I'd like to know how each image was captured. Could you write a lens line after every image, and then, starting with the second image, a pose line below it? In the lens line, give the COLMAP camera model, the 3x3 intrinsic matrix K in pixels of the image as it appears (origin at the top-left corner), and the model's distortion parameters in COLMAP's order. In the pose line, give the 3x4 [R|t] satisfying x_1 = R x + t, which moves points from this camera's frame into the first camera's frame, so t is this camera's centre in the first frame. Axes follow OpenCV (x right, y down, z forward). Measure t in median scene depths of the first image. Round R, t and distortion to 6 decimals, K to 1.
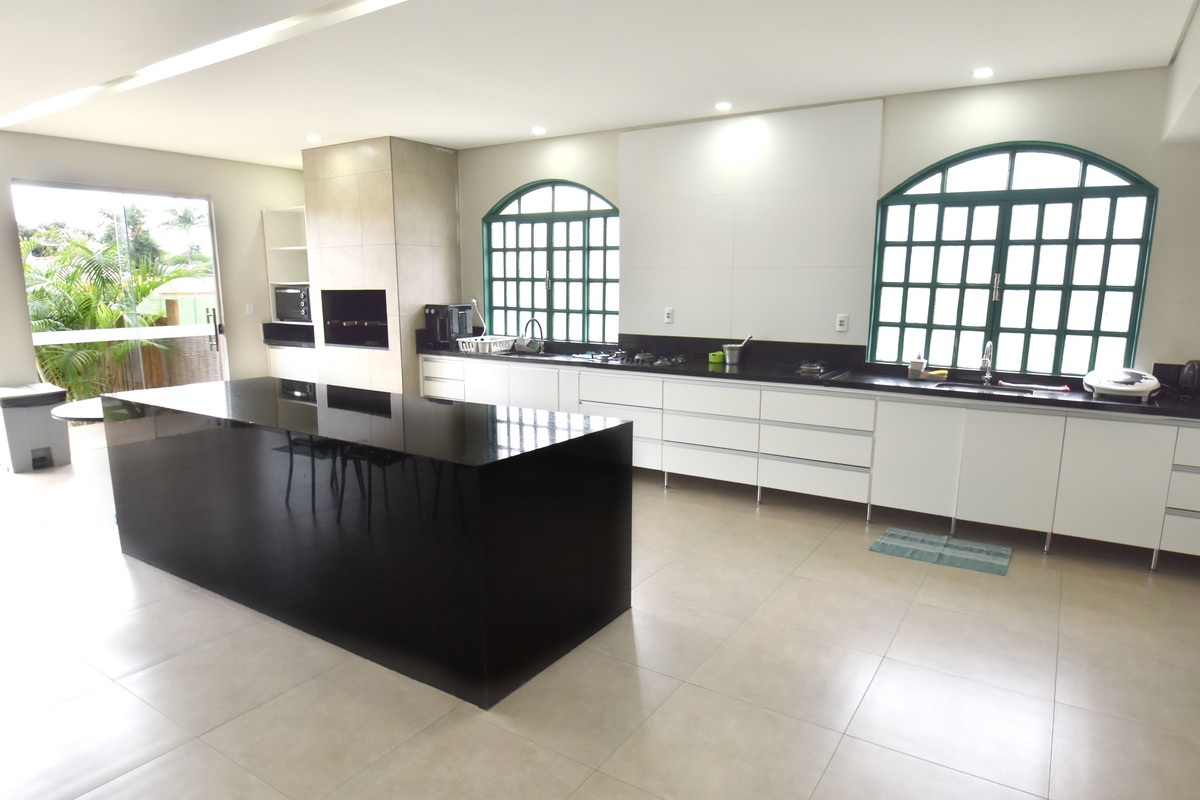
lens RADIAL K [[725.9, 0, 603.3], [0, 725.9, 423.5], [0, 0, 1]] dist [-0.005139, -0.022842]
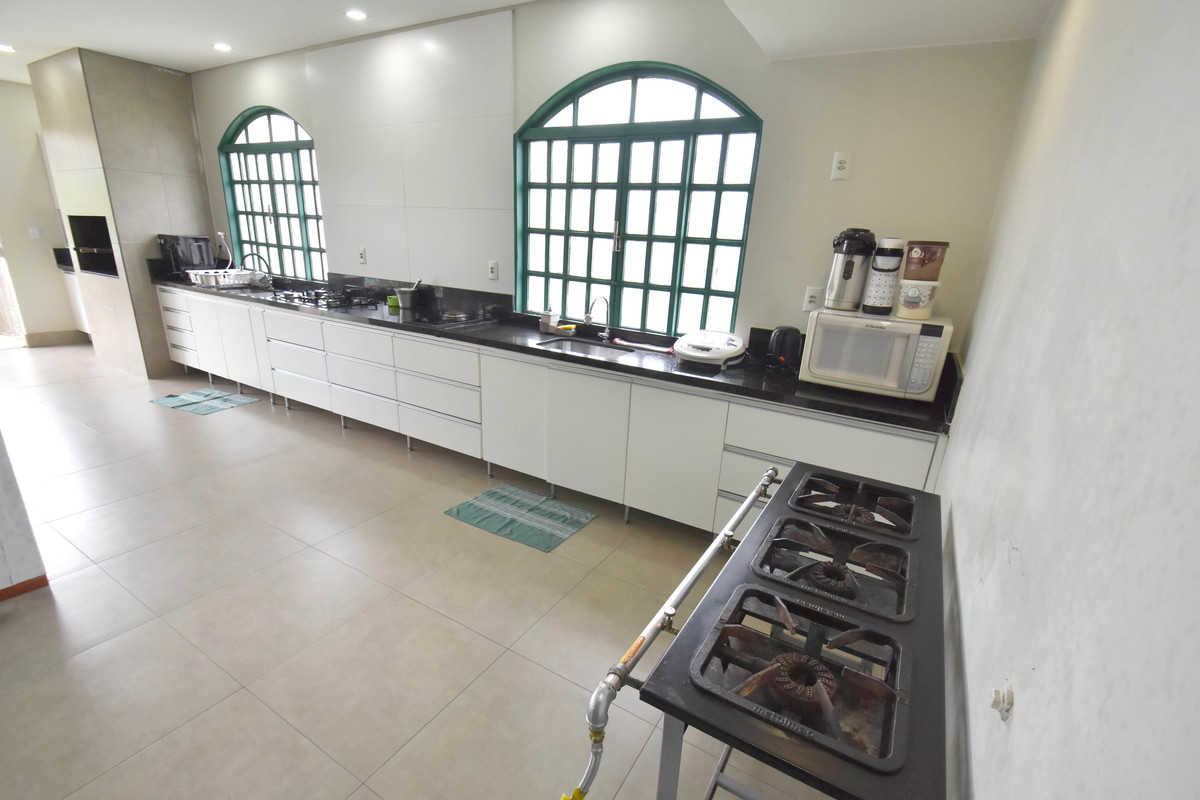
lens RADIAL K [[534.4, 0, 604.7], [0, 534.4, 422.6], [0, 0, 1]] dist [0.018419, -0.014695]
pose [[0.997878, 0.033040, 0.056111, 0.492097], [-0.040284, 0.990255, 0.133312, -0.042430], [-0.051159, -0.135290, 0.989484, 0.283155]]
